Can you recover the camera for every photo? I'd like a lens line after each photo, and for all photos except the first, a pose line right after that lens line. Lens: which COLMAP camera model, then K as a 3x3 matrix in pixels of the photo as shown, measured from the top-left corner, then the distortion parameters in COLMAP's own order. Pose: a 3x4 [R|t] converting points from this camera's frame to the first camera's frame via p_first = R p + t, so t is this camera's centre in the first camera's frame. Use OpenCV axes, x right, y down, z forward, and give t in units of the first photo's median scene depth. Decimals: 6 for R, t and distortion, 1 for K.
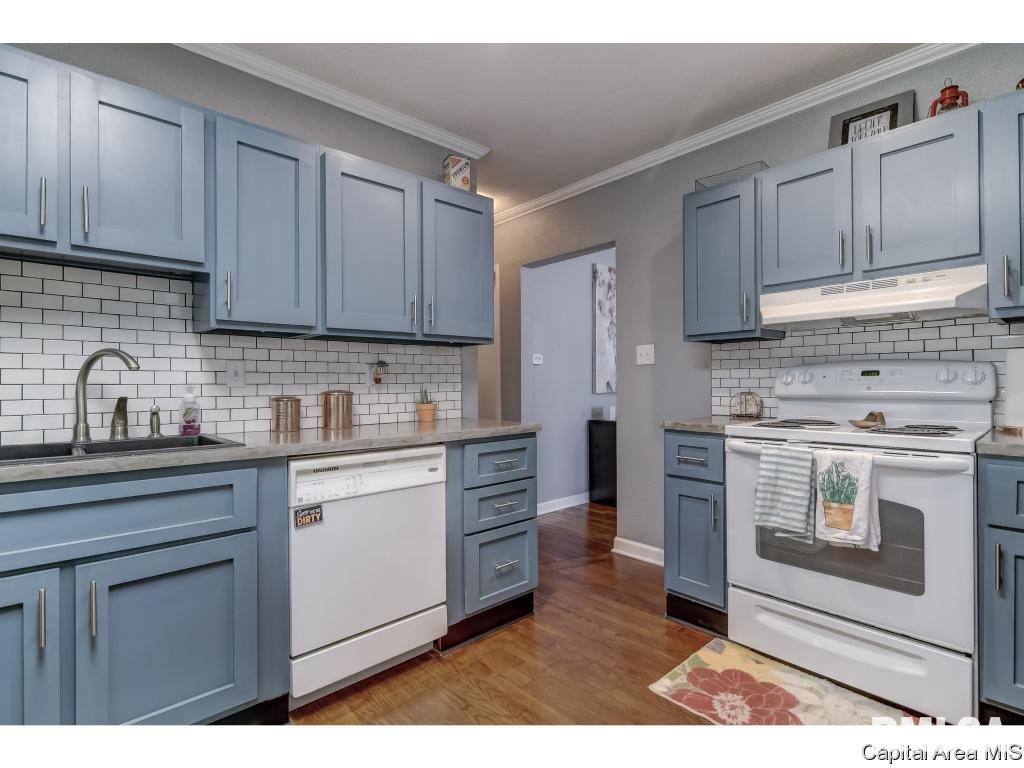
lens RADIAL K [[491.3, 0, 508.6], [0, 491.3, 383.3], [0, 0, 1]] dist [0.007161, -0.005357]
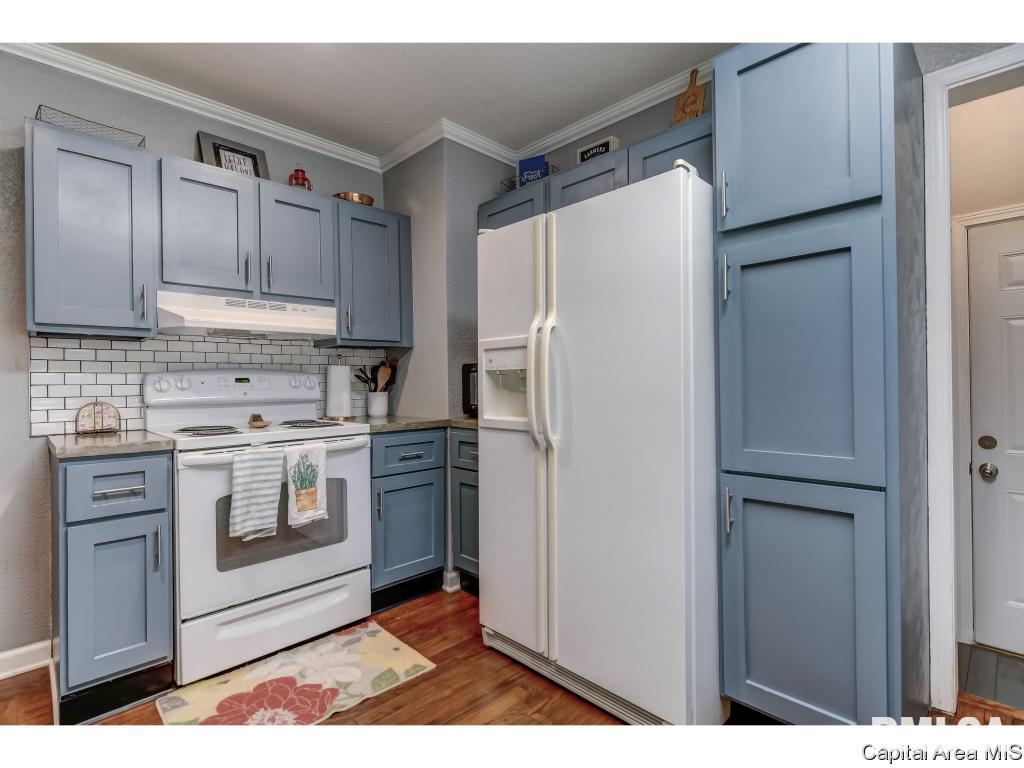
lens RADIAL K [[491.3, 0, 508.6], [0, 491.3, 383.3], [0, 0, 1]] dist [0.007161, -0.005357]
pose [[-0.046365, 0.005884, 0.998907, -0.492639], [0.013023, 0.999901, -0.005286, 0.000155], [-0.998840, 0.012764, -0.046437, 0.507891]]
